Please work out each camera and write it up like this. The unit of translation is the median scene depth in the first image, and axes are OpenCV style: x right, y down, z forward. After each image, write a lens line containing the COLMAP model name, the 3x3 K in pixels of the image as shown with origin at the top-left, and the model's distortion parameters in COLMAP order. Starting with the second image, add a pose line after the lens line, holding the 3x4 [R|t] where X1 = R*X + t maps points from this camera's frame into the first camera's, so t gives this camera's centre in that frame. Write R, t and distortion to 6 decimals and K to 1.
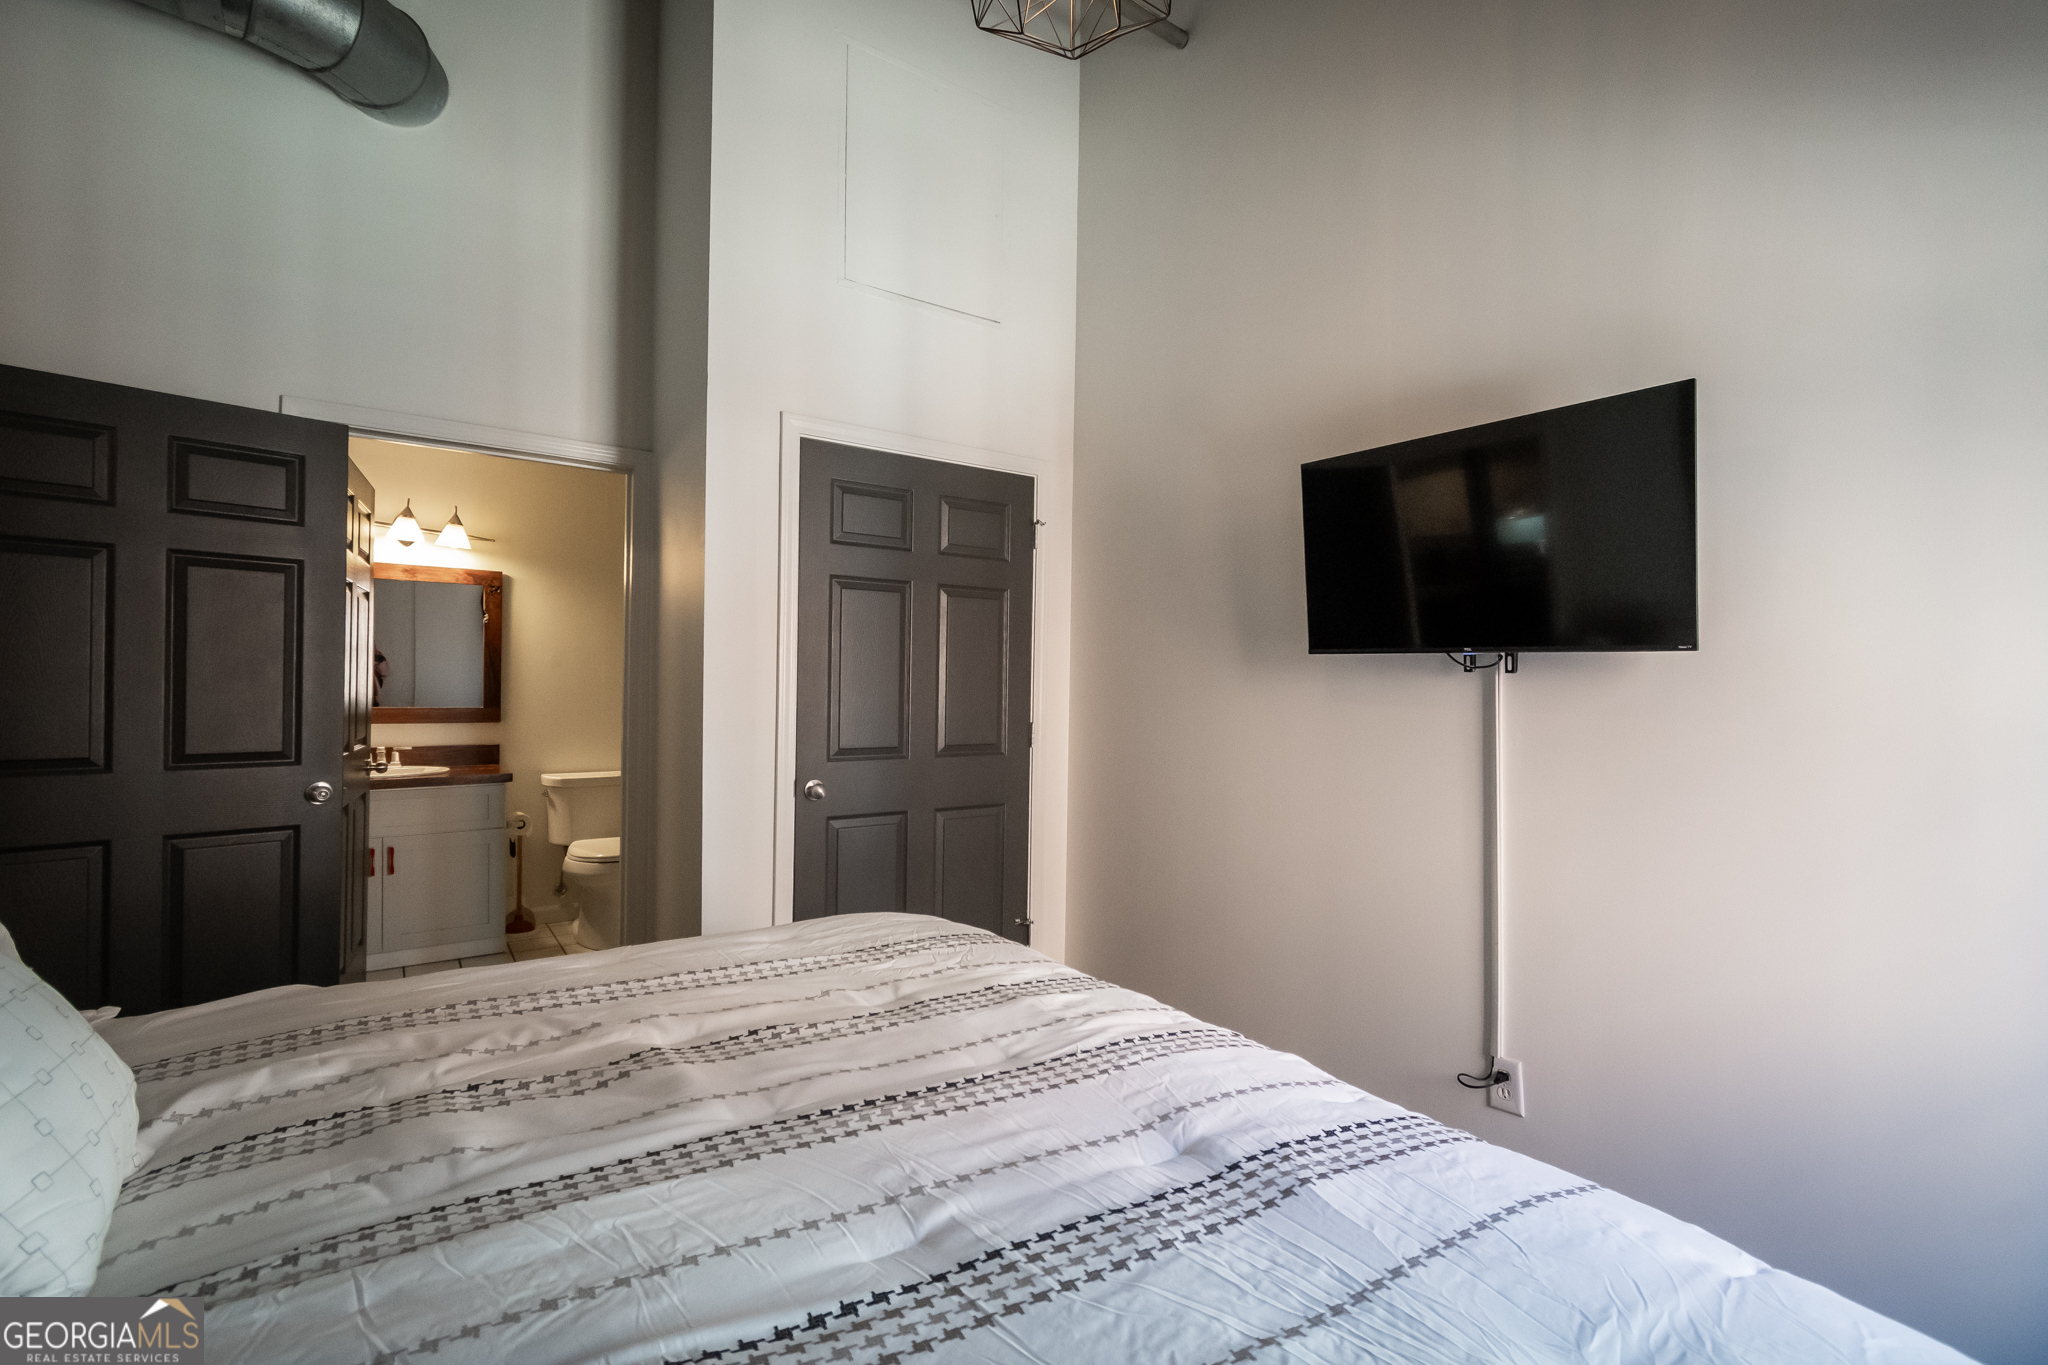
lens RADIAL K [[901.1, 0, 1023.6], [0, 901.1, 686.3], [0, 0, 1]] dist [0.008616, -0.006299]
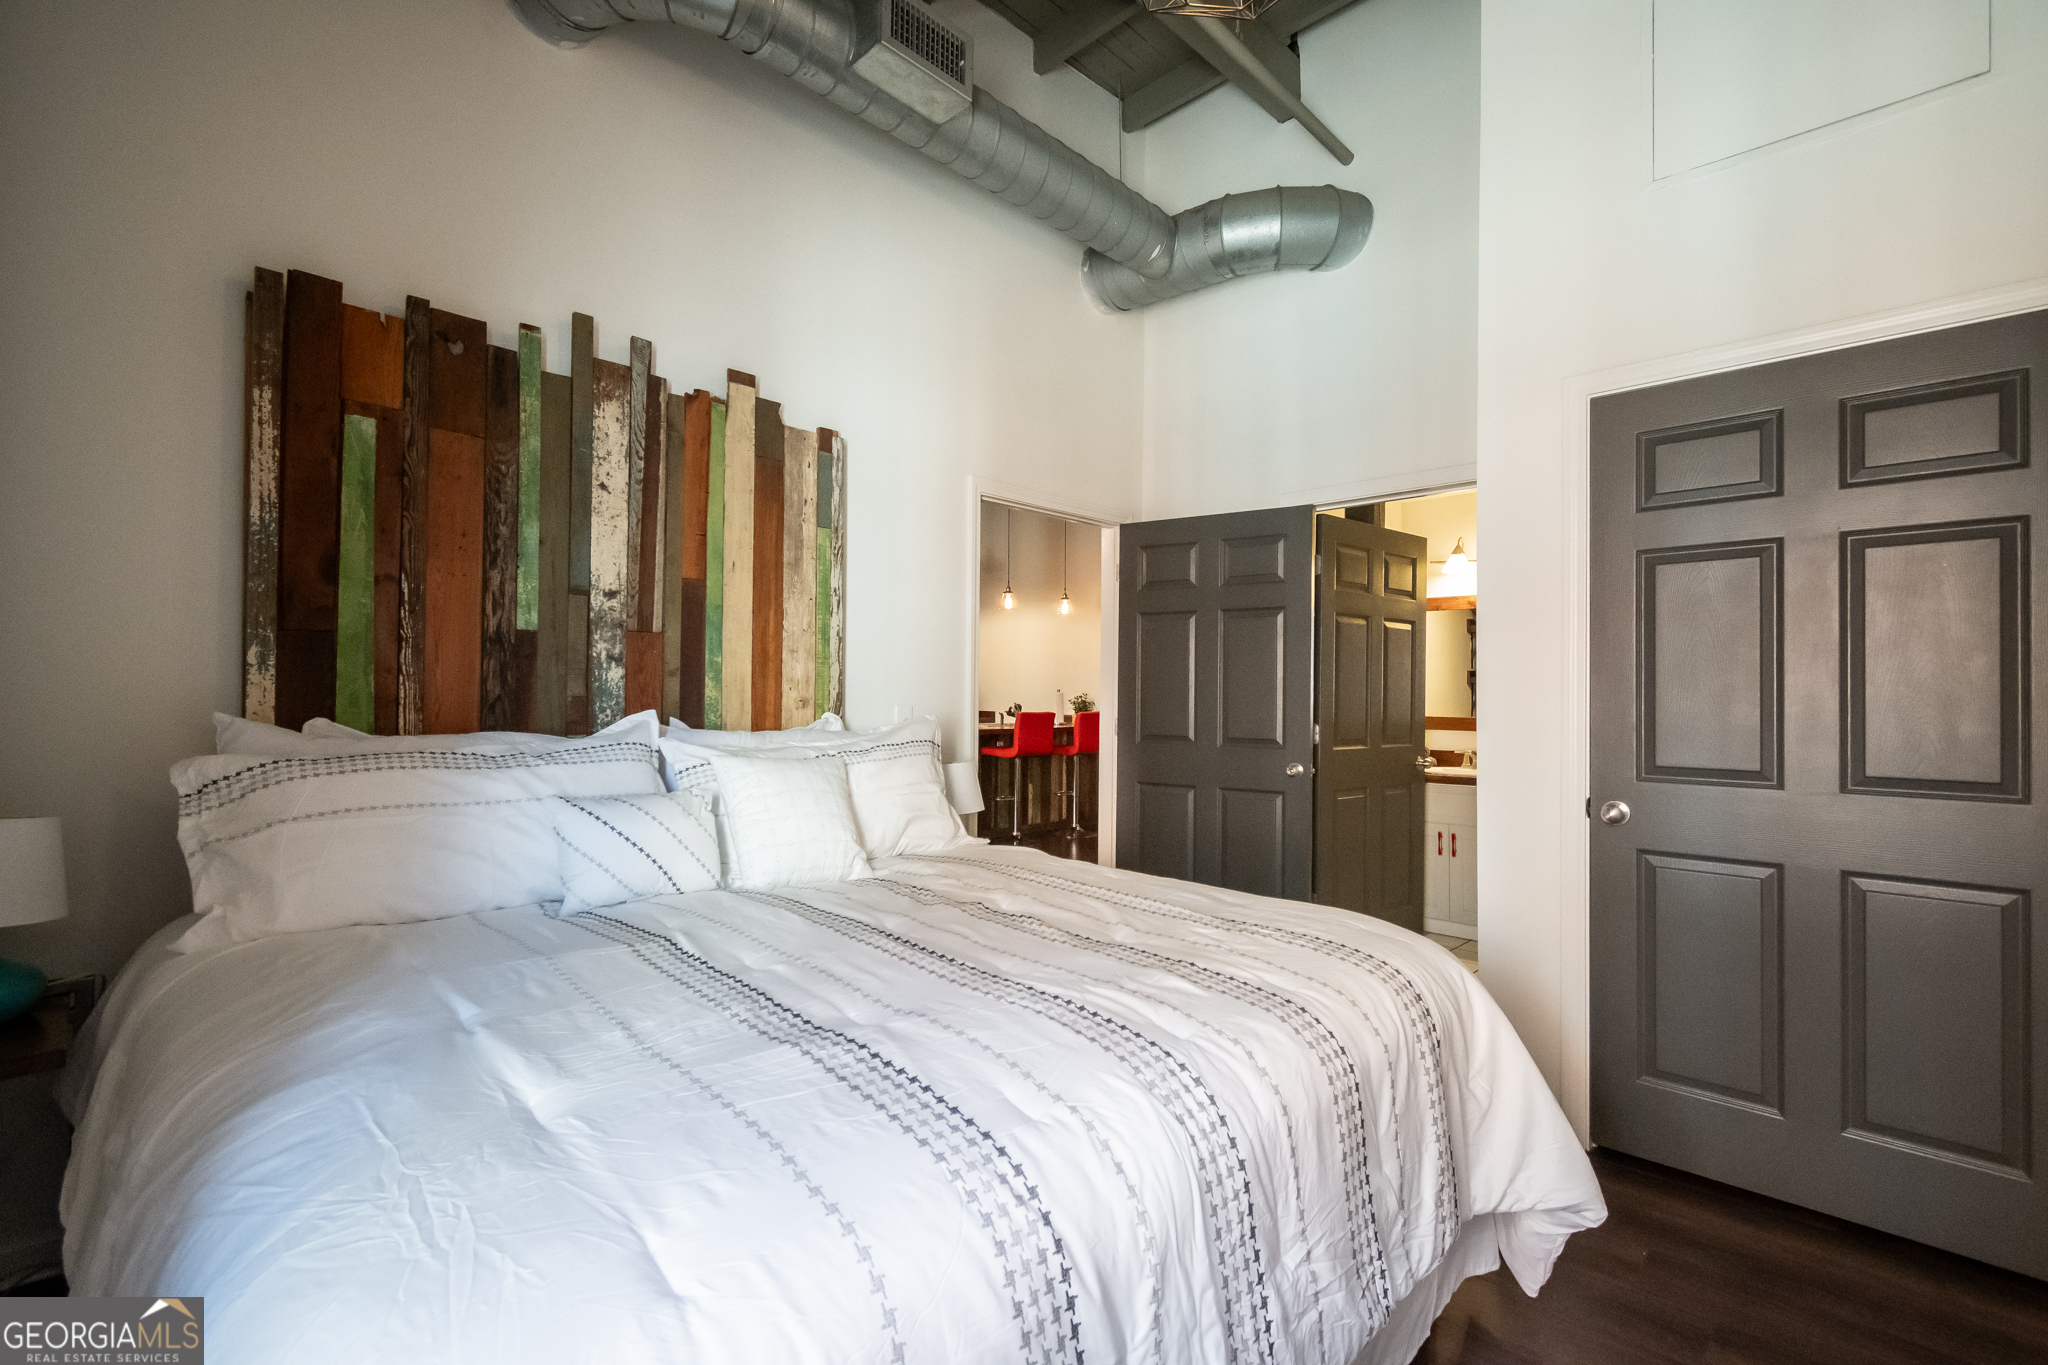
lens RADIAL K [[901.1, 0, 1023.6], [0, 901.1, 686.3], [0, 0, 1]] dist [0.008616, -0.006299]
pose [[0.193780, -0.013629, -0.980950, 0.901159], [-0.008004, 0.999848, -0.015473, 0.036565], [0.981012, 0.010850, 0.193641, 0.593879]]
